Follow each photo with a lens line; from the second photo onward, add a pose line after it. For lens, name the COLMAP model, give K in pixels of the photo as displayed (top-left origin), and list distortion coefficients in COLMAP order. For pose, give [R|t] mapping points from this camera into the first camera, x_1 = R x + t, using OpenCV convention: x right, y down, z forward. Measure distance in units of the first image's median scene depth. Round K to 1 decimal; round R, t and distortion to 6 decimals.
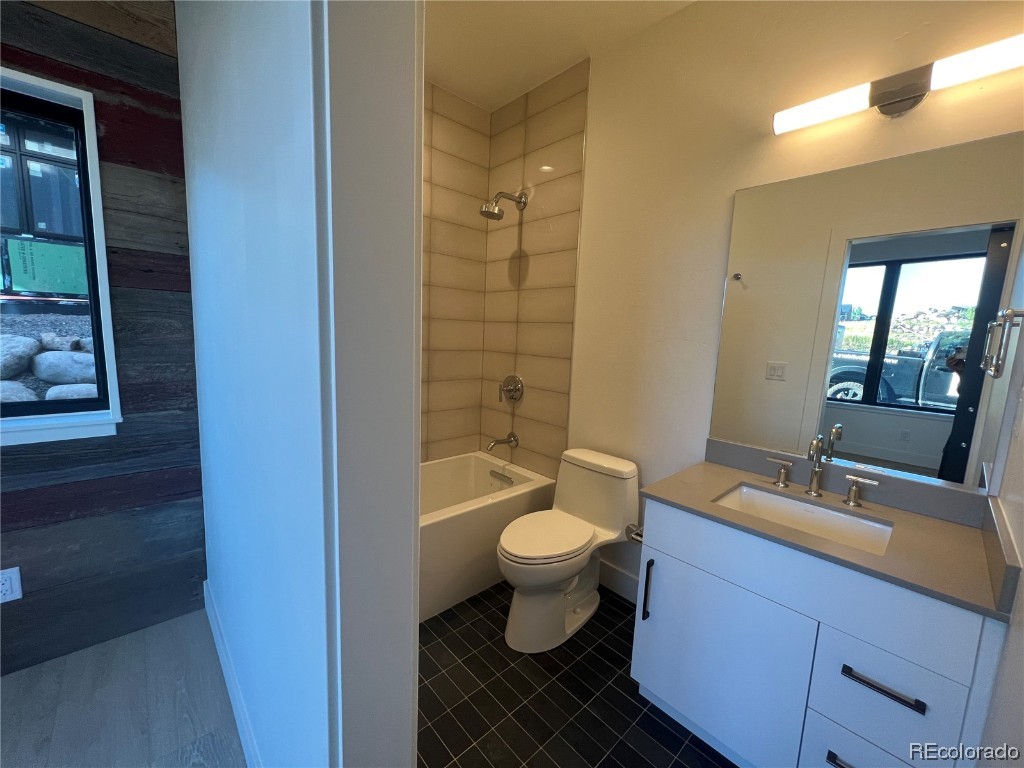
lens RADIAL K [[407.6, 0, 511.6], [0, 407.6, 386.3], [0, 0, 1]] dist [-0.000045, 0.000115]
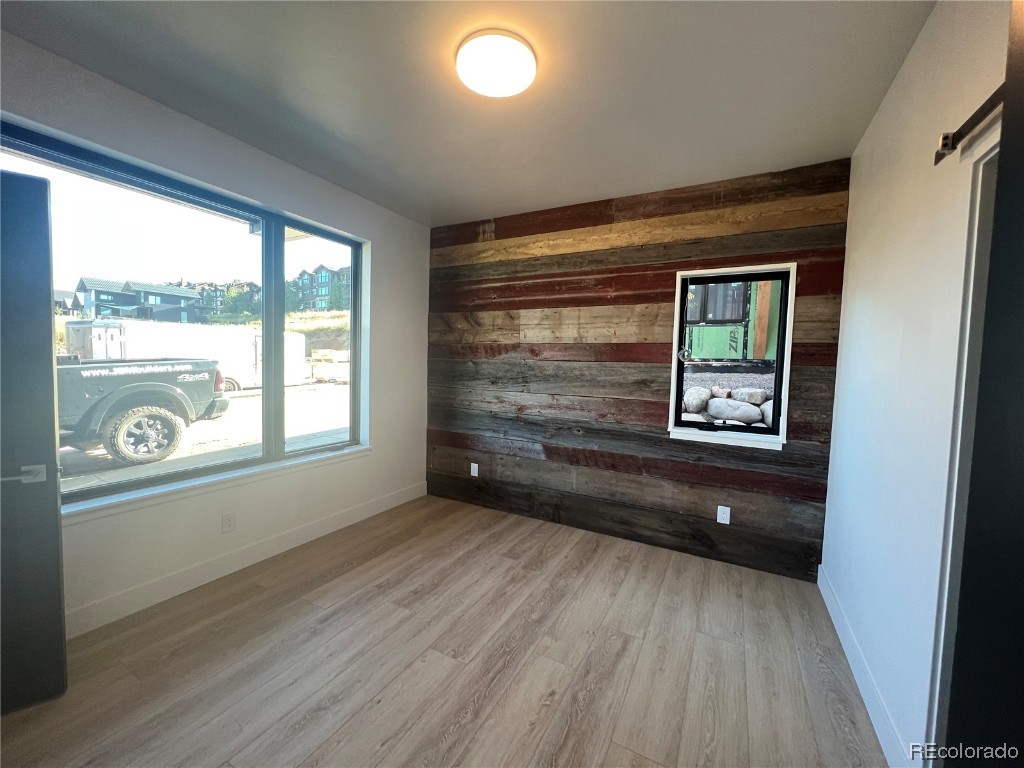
lens RADIAL K [[407.6, 0, 510.5], [0, 407.6, 387.5], [0, 0, 1]] dist [-0.000045, 0.000115]
pose [[0.318454, 0.021511, -0.947694, 0.259740], [-0.137592, 0.990204, -0.023760, 0.050214], [0.937899, 0.137962, 0.318294, -0.595843]]
